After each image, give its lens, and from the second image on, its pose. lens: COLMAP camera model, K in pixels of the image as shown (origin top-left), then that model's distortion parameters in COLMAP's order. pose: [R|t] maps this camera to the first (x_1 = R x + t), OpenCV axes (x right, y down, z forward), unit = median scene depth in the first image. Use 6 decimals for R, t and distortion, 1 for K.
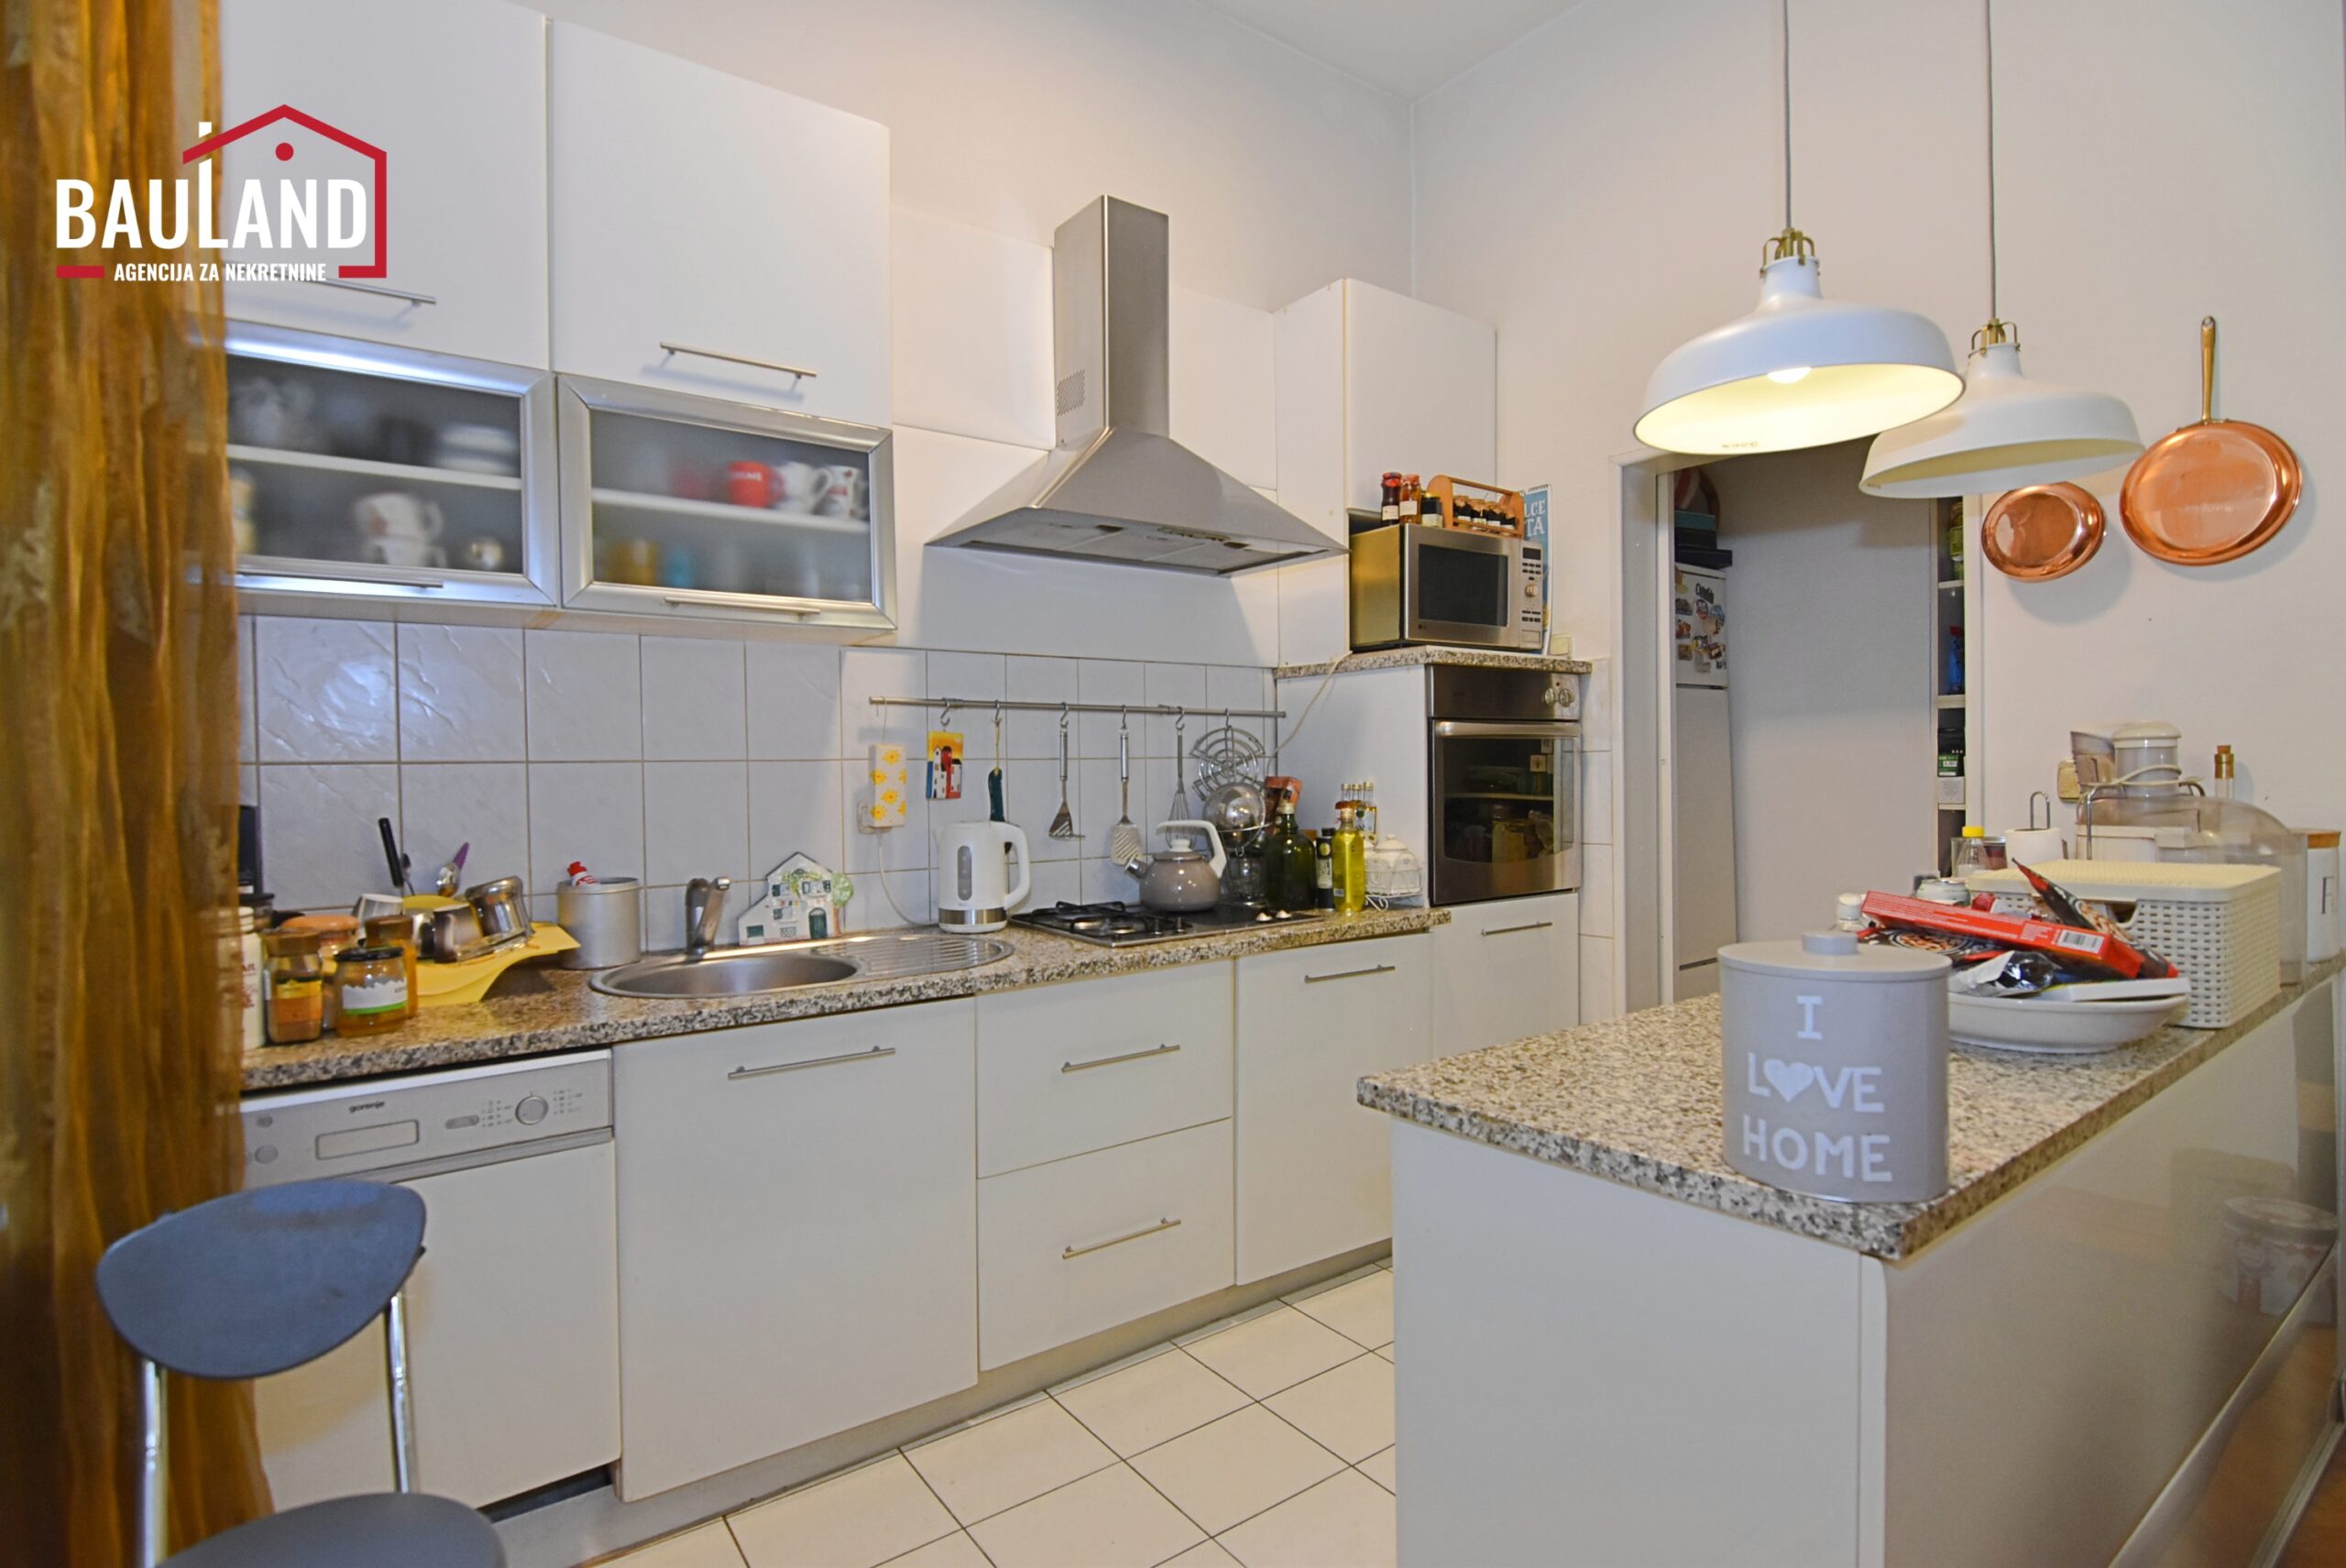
lens RADIAL K [[1127.7, 0, 1165.3], [0, 1127.7, 785.1], [0, 0, 1]] dist [-0.023283, -0.002500]
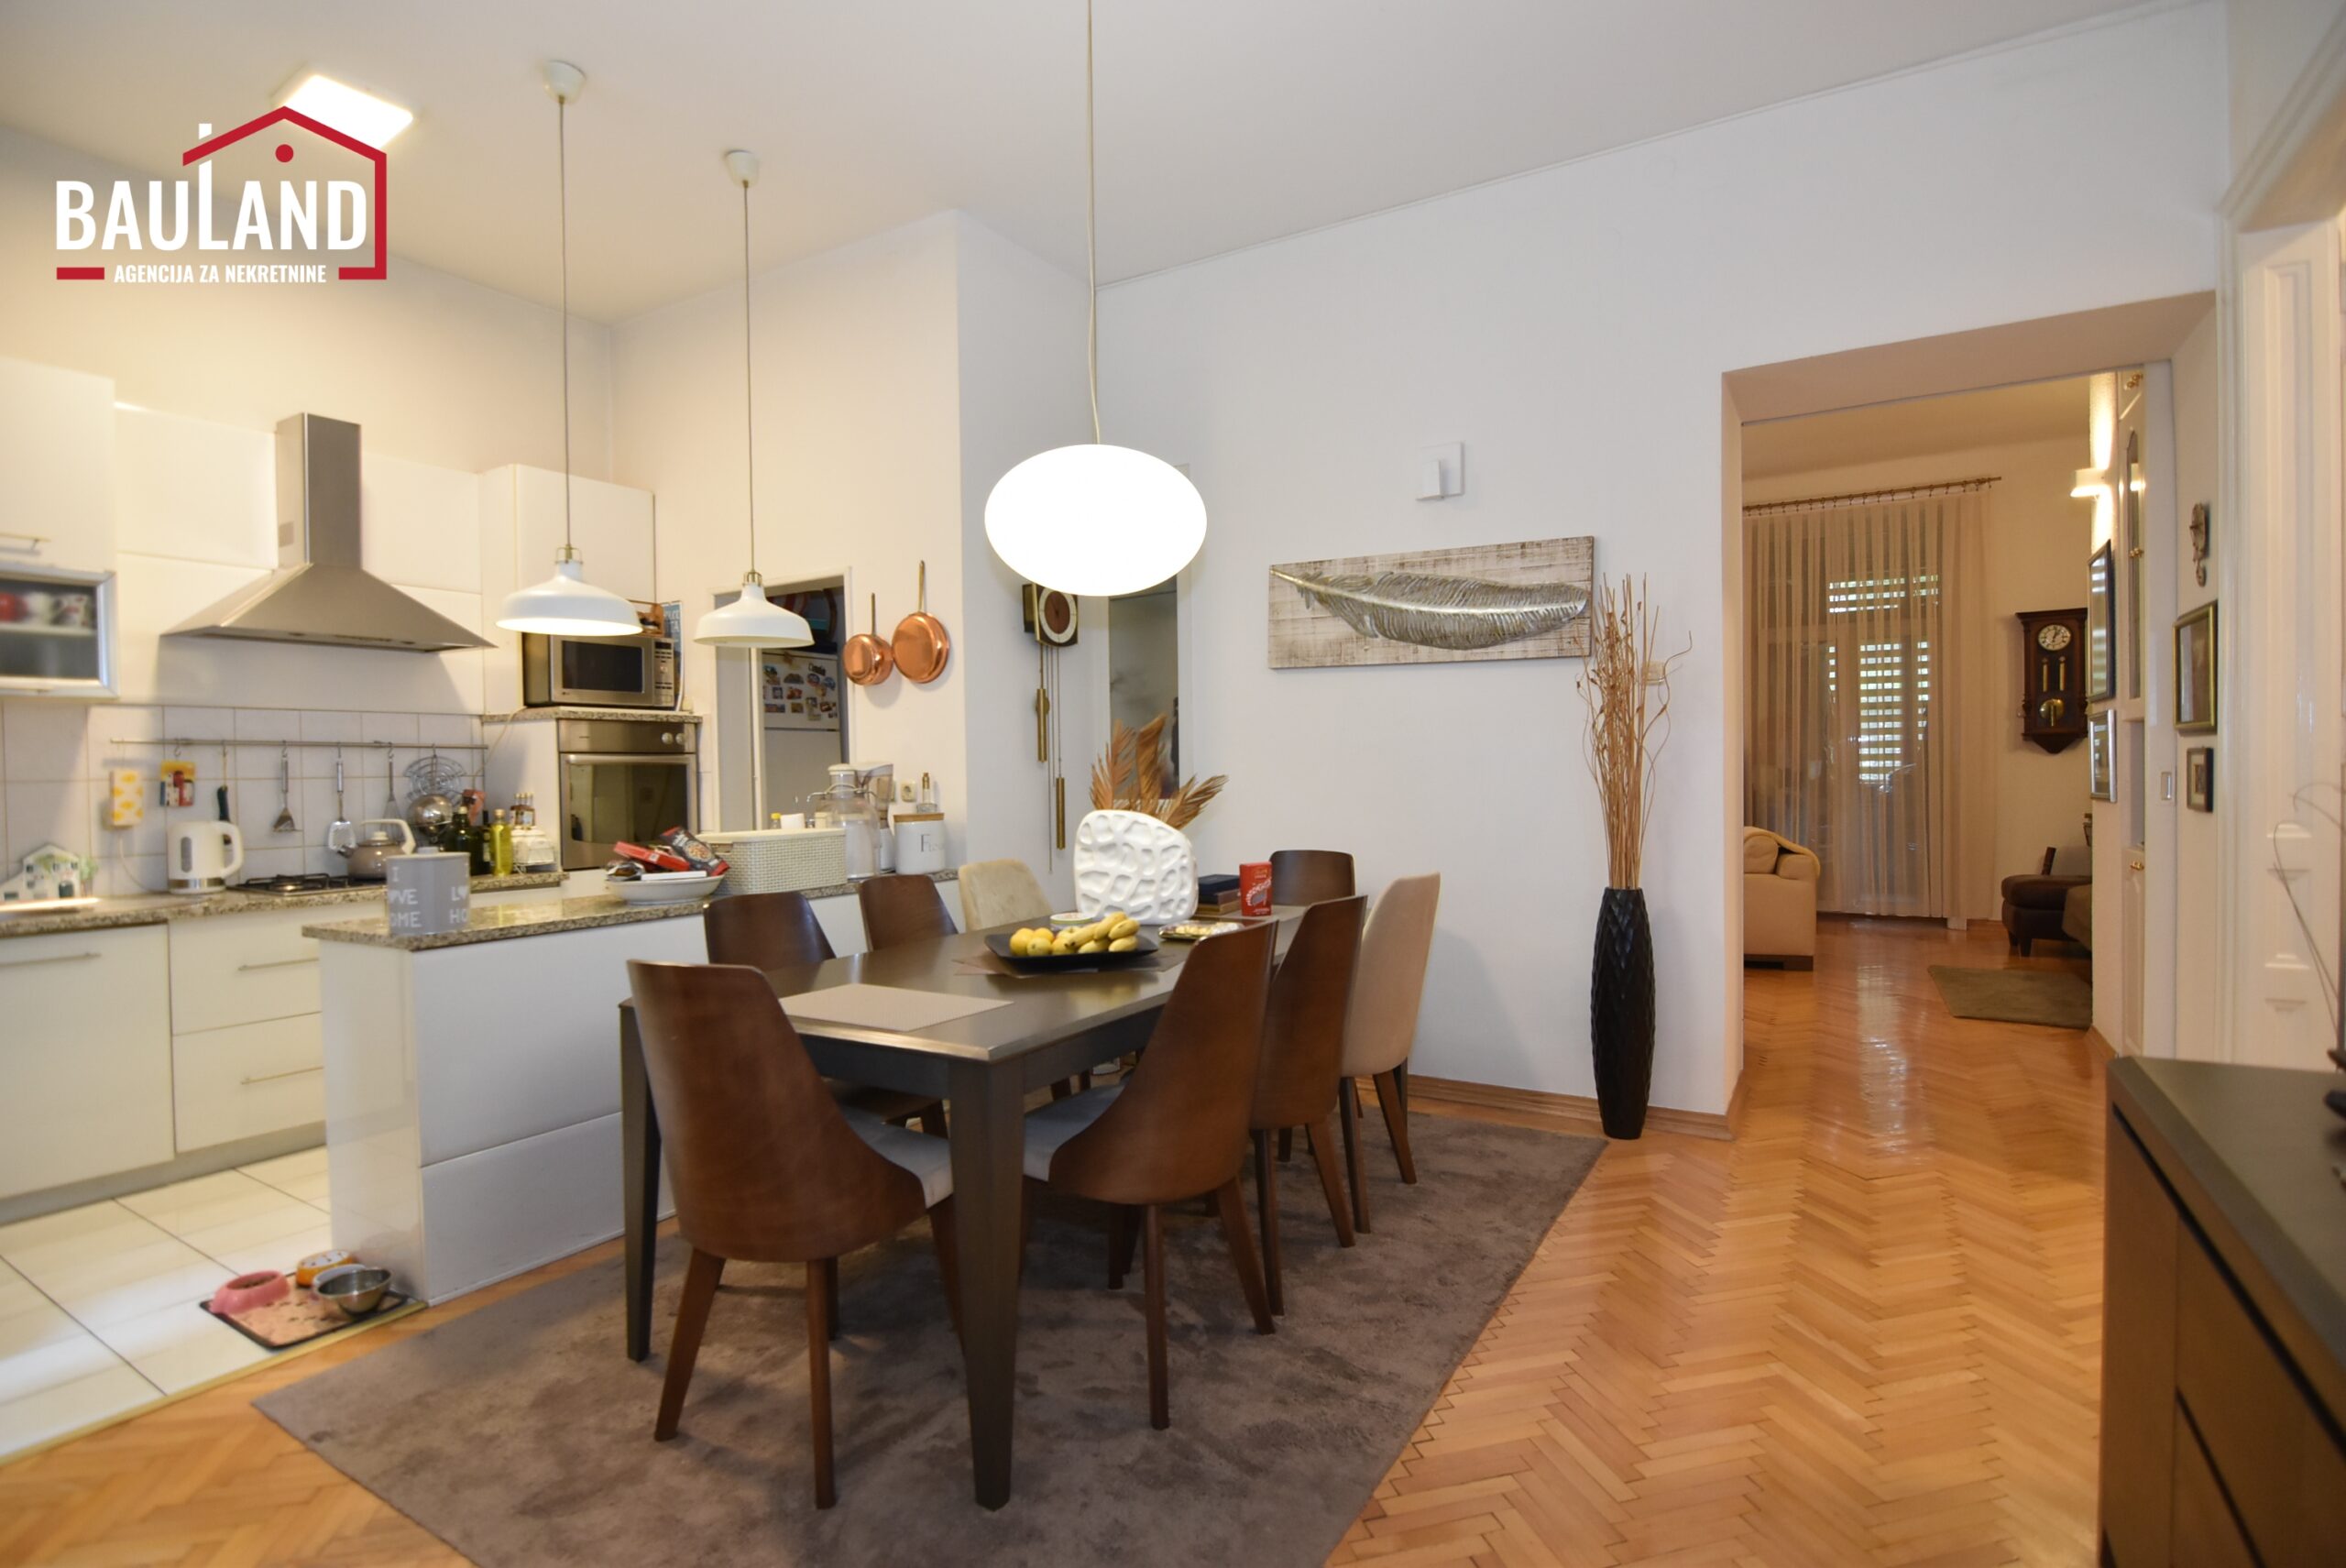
lens RADIAL K [[1127.7, 0, 1180.9], [0, 1127.7, 778.6], [0, 0, 1]] dist [-0.023283, -0.002500]
pose [[0.923148, -0.003218, 0.384431, 0.450717], [0.008297, 0.999899, -0.011553, 0.003631], [-0.384355, 0.013855, 0.923081, -0.827324]]
